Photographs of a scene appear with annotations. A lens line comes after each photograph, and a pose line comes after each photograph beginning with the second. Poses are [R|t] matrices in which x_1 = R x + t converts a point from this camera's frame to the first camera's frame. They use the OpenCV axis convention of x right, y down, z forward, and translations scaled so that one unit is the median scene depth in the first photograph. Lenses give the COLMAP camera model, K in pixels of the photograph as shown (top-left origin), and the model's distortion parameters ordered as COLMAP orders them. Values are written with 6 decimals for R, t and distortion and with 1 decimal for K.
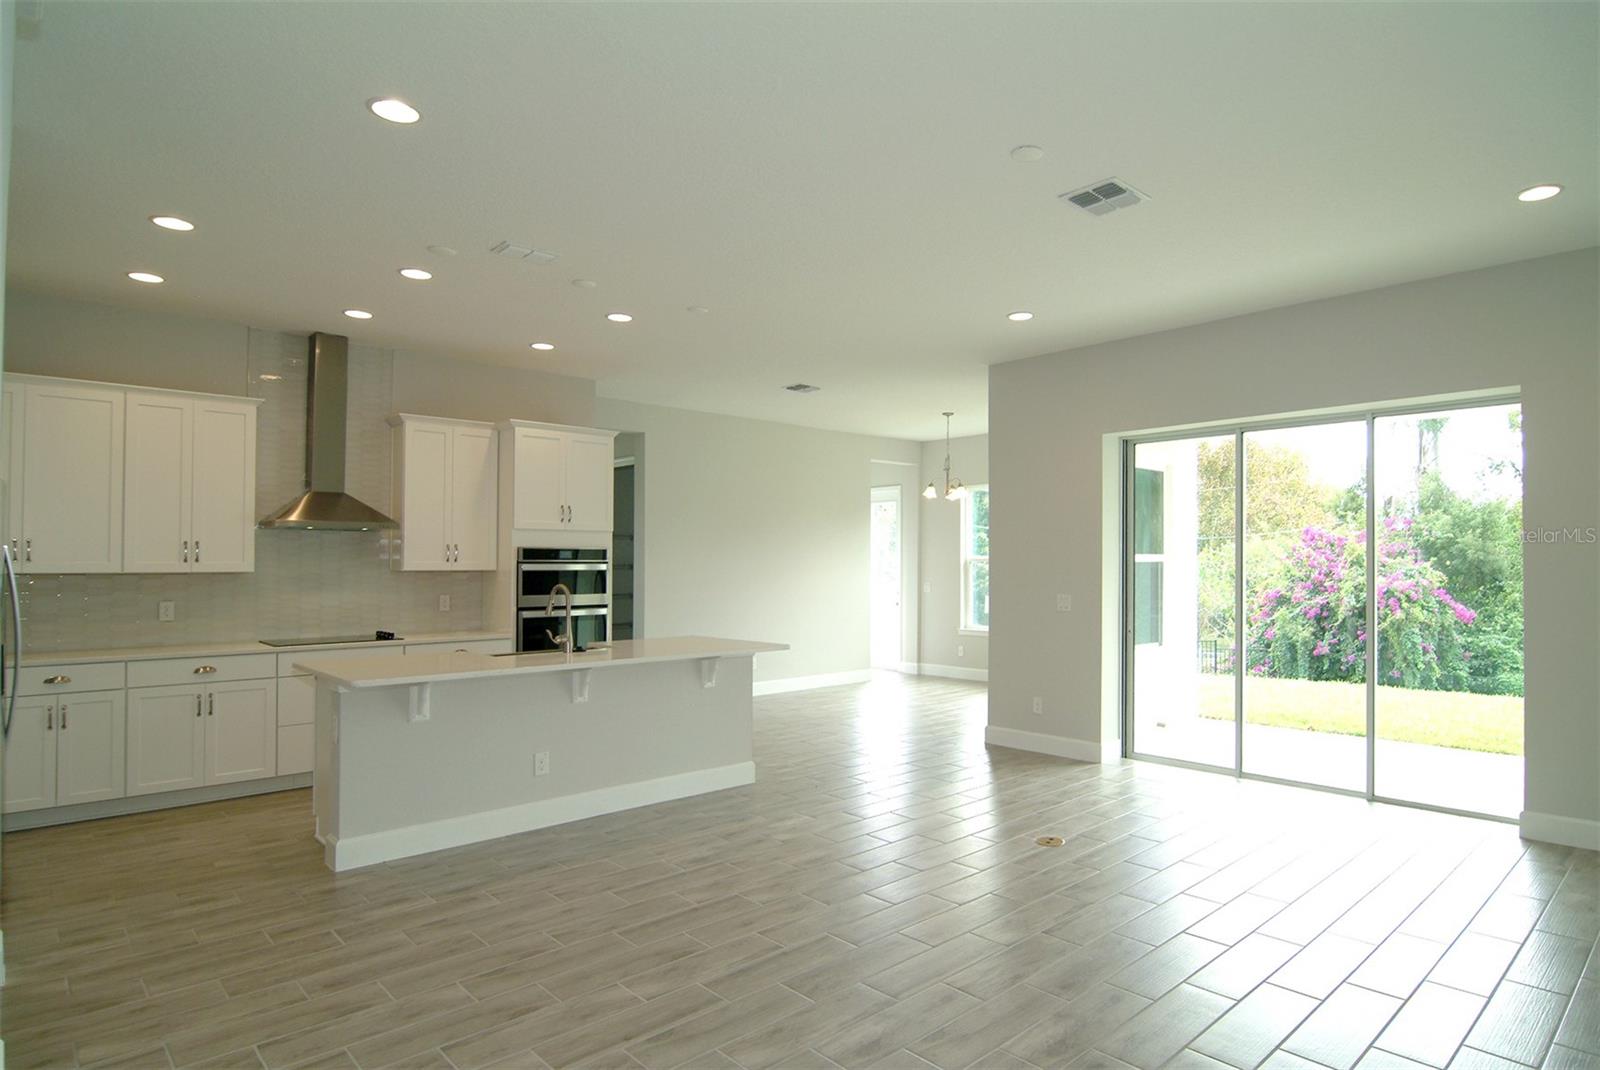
lens RADIAL K [[876.9, 0, 799.6], [0, 876.9, 557.6], [0, 0, 1]] dist [-0.003112, -0.000965]
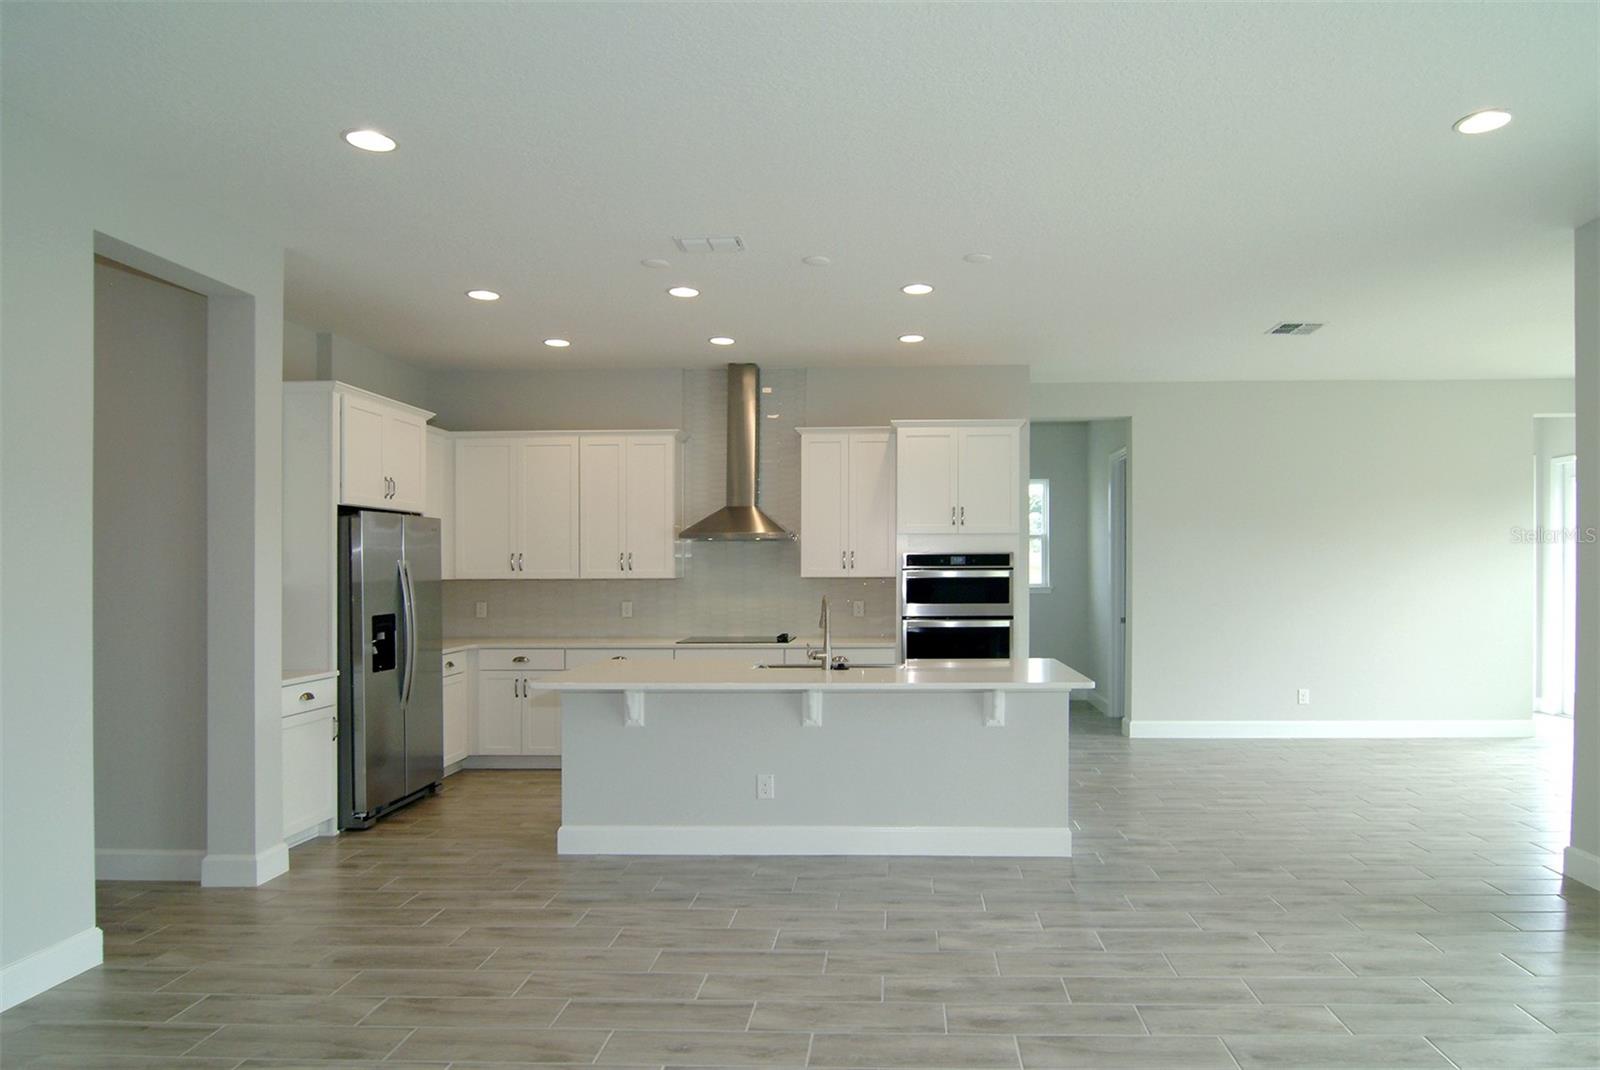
lens RADIAL K [[854.2, 0, 799.8], [0, 854.2, 568.4], [0, 0, 1]] dist [-0.003543, -0.002240]
pose [[0.722922, -0.002149, -0.690927, 0.315921], [0.008622, 0.999945, 0.005911, -0.002261], [0.690876, -0.010230, 0.722901, 0.322196]]
